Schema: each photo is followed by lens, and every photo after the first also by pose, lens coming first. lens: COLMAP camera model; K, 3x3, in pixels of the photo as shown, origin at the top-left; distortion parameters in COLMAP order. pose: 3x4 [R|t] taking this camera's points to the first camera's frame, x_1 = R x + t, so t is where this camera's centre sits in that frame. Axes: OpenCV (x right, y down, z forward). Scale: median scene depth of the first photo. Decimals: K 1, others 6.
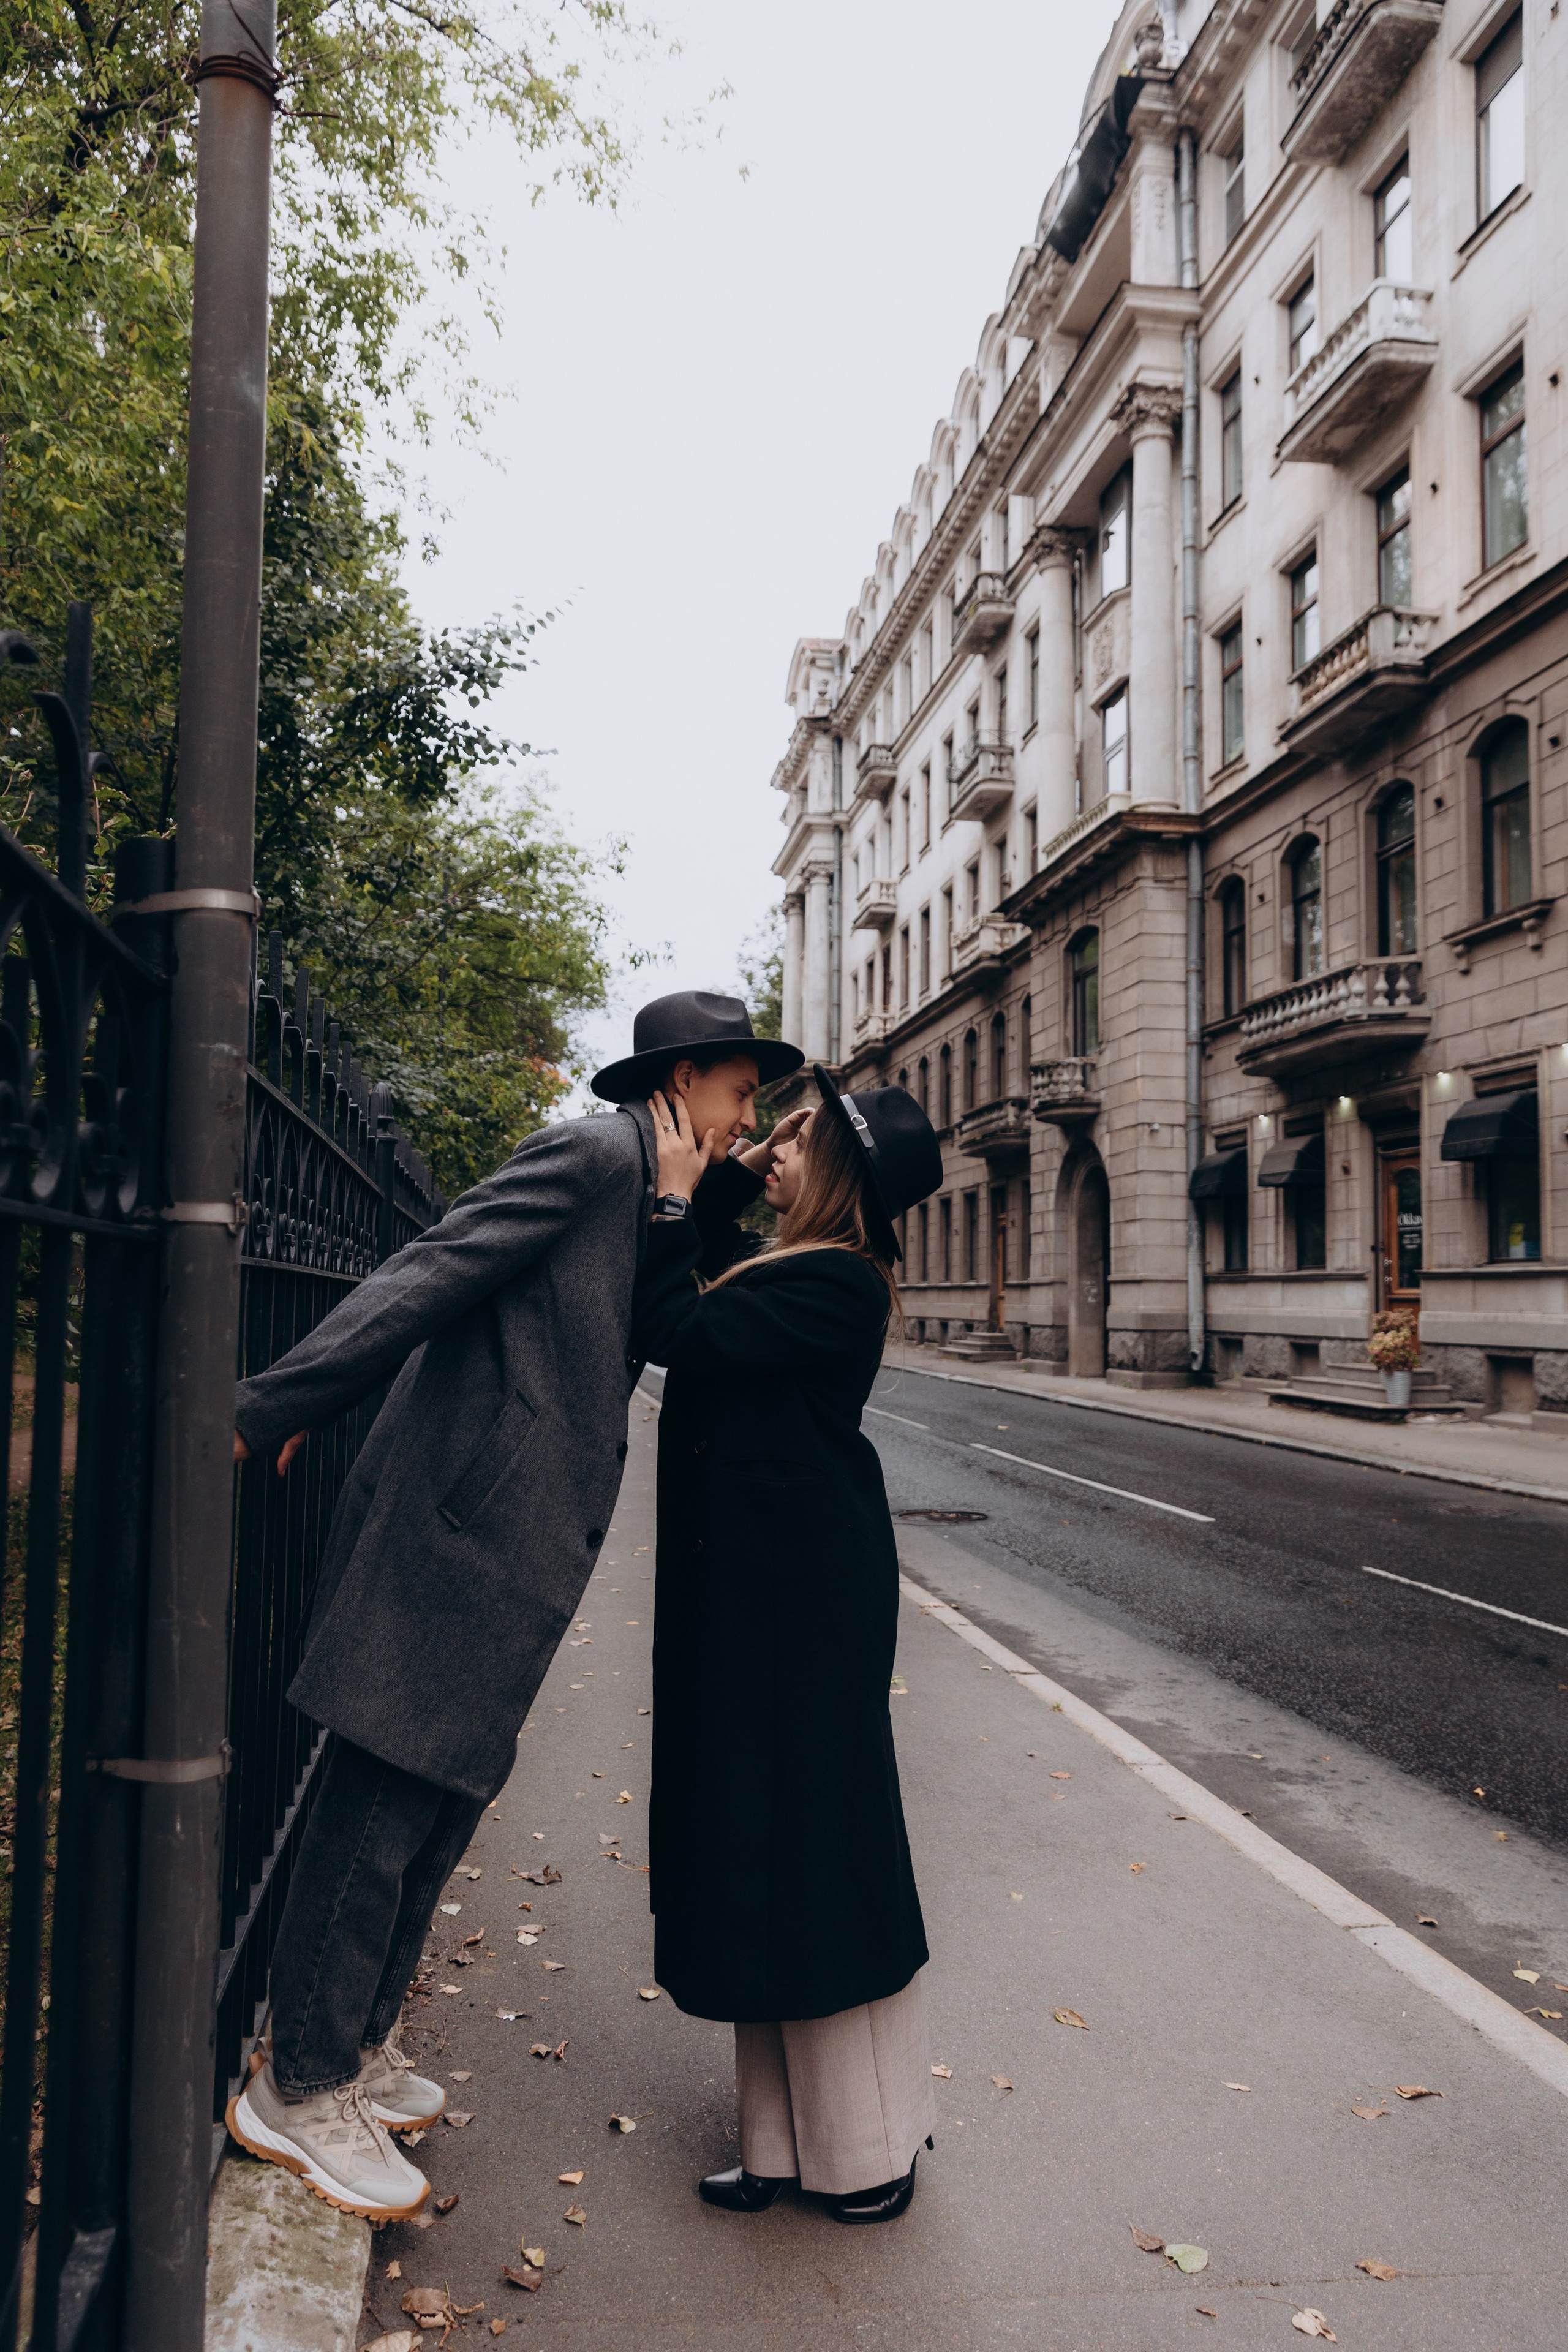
lens RADIAL K [[1514.4, 0, 772.7], [0, 1514.4, 1197.4], [0, 0, 1]] dist [0.019103, -0.002068]
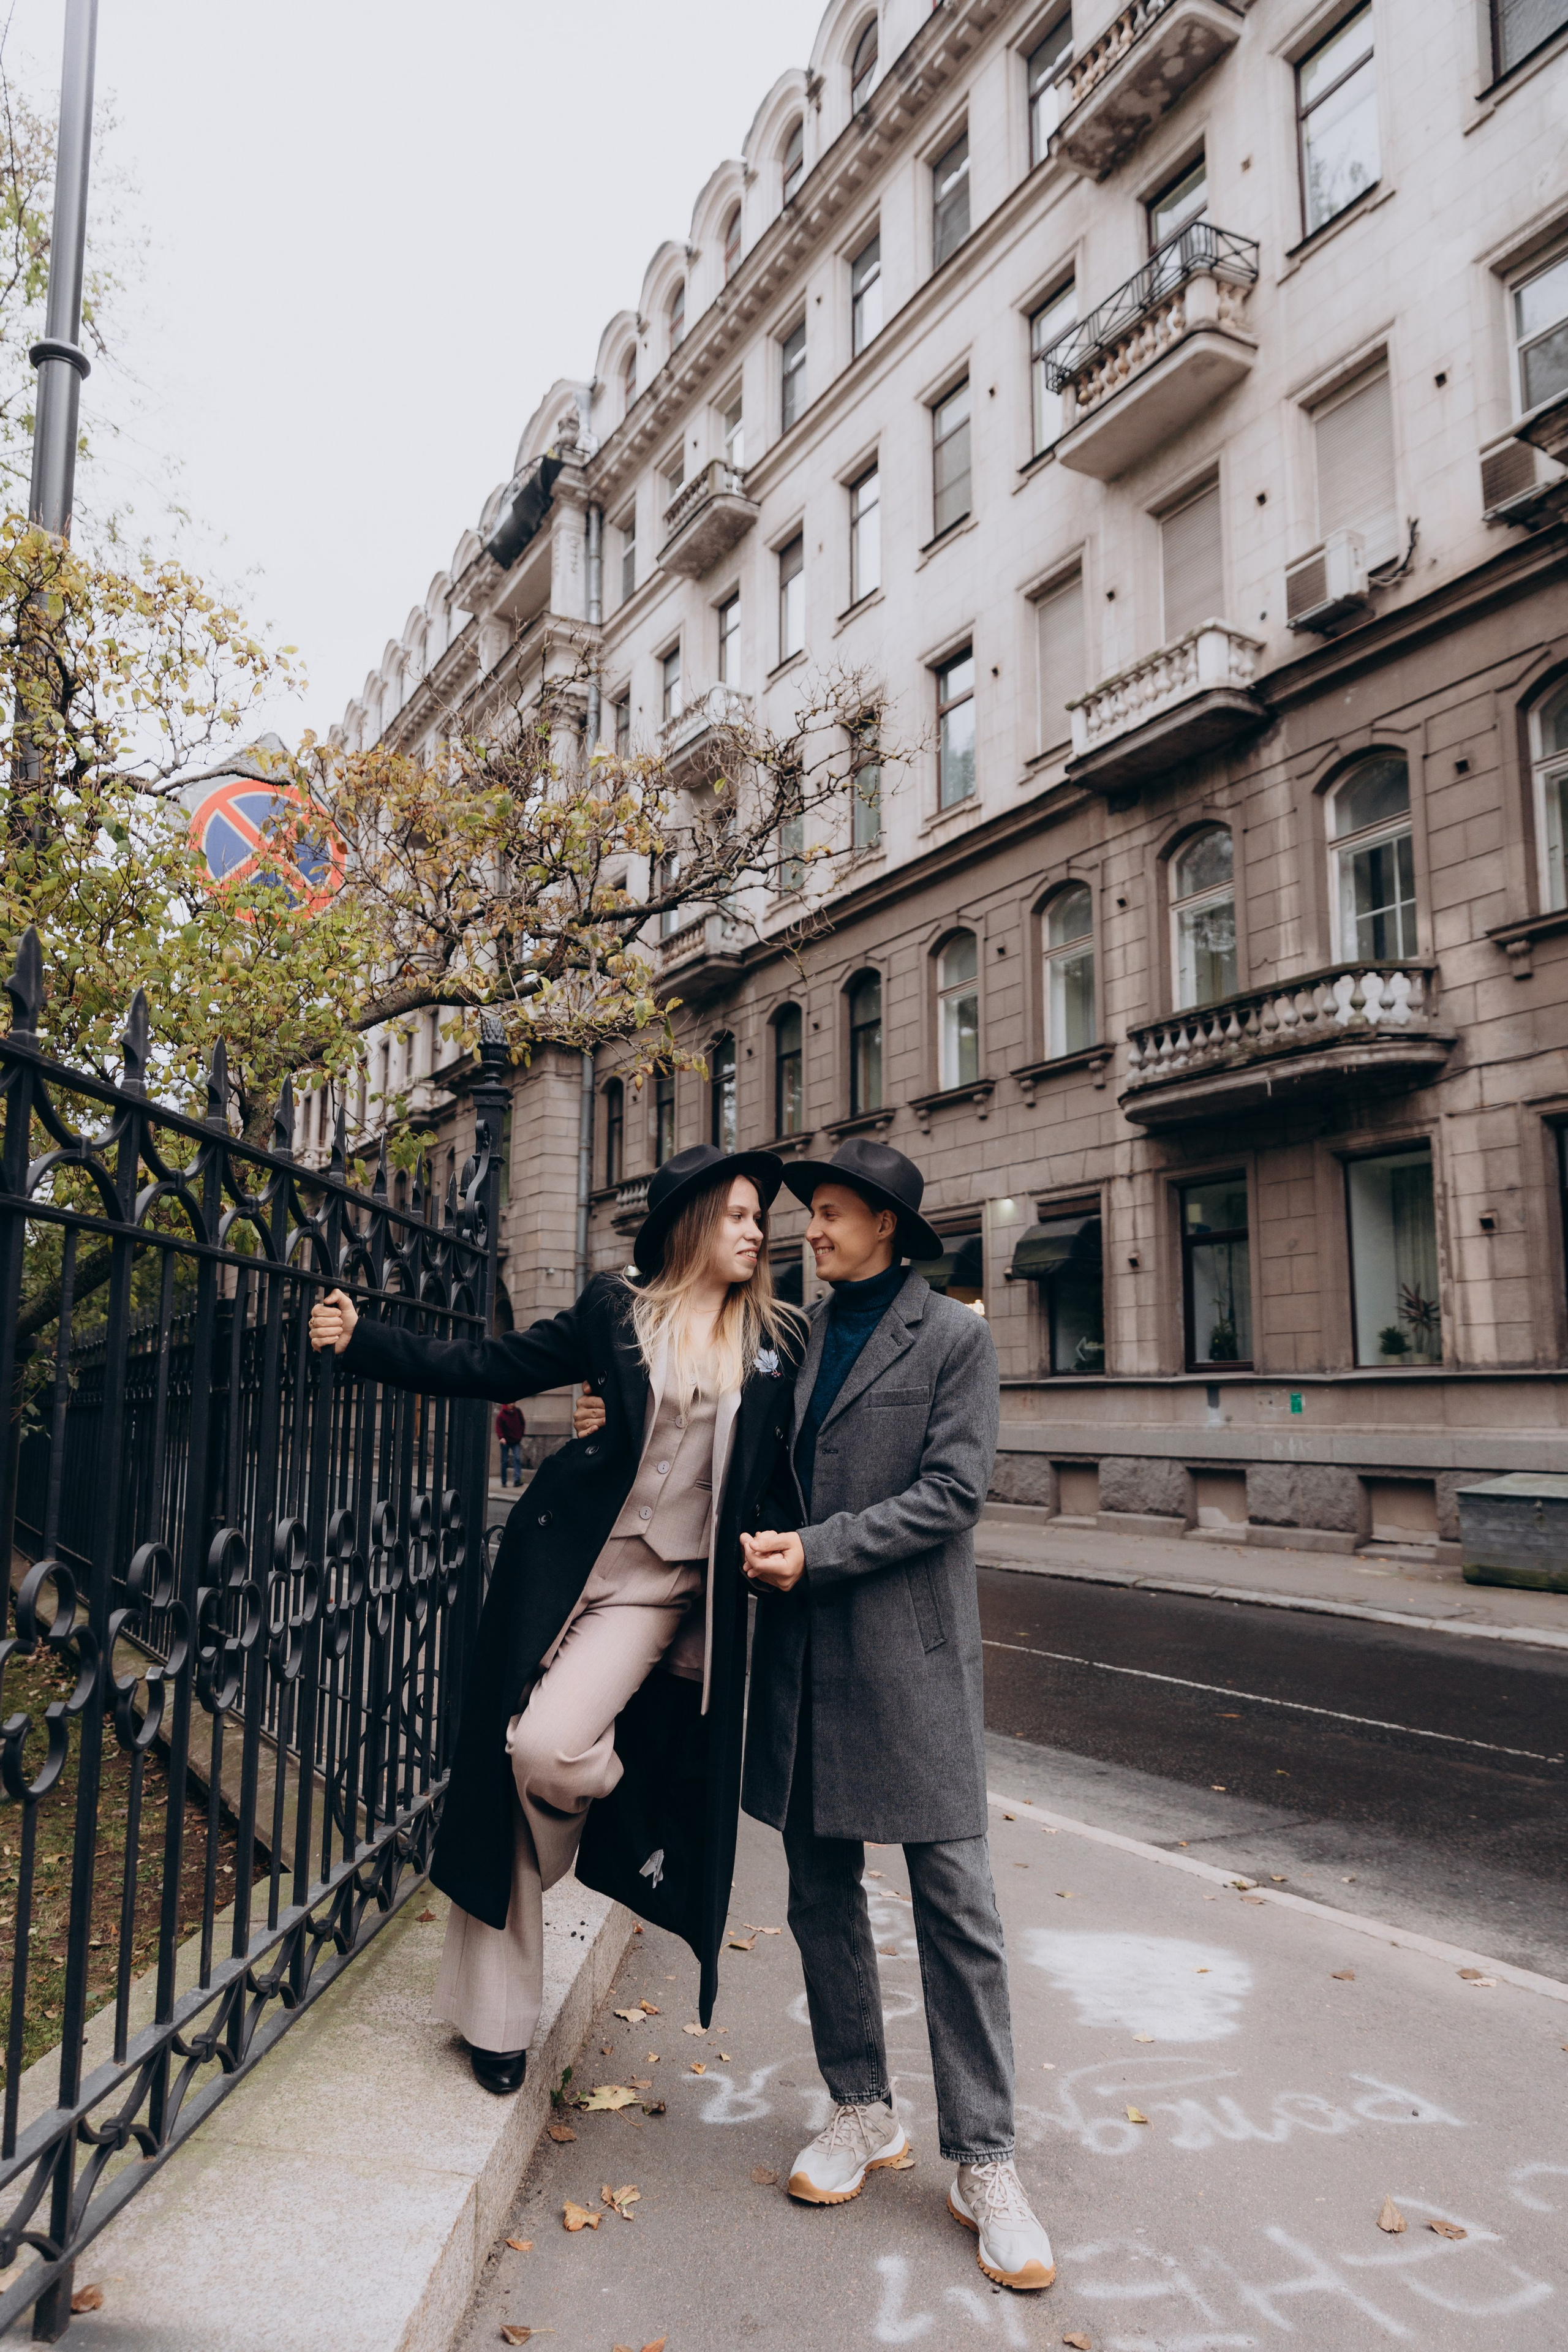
lens RADIAL K [[1514.4, 0, 772.7], [0, 1514.4, 1197.4], [0, 0, 1]] dist [0.019103, -0.002068]
pose [[0.929866, 0.045467, 0.365078, -0.035141], [-0.018785, 0.996907, -0.076309, -0.014786], [-0.367418, 0.064100, 0.927844, -0.223289]]
